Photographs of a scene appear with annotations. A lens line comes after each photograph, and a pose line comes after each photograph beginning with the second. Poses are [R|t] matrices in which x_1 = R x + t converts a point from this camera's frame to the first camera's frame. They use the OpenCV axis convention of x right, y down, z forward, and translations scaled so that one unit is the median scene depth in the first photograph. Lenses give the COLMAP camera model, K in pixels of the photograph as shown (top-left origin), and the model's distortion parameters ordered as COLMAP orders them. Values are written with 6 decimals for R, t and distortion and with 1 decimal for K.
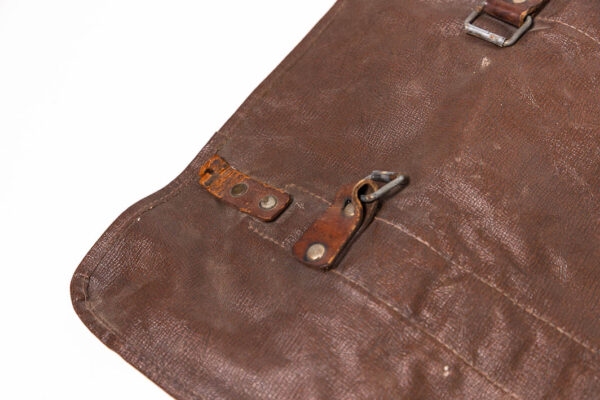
lens RADIAL K [[839.2, 0, 300.0], [0, 839.2, 200.0], [0, 0, 1]] dist [0.012195, -0.007828]
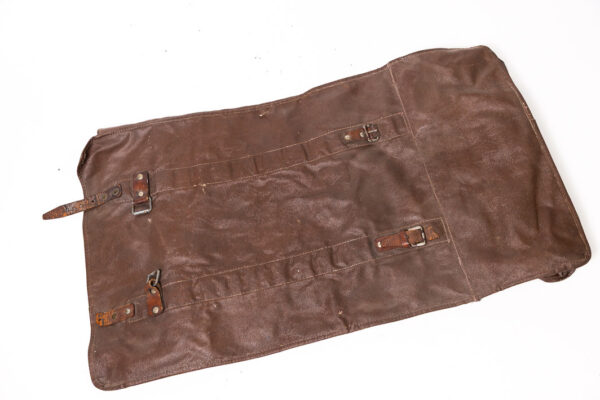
lens RADIAL K [[597.5, 0, 300.0], [0, 597.5, 200.0], [0, 0, 1]] dist [-0.002839, -0.004687]
pose [[0.637170, -0.657938, 0.401411, -0.238817], [0.668041, 0.731200, 0.138083, -0.166657], [-0.384362, 0.180177, 0.905429, -1.120172]]
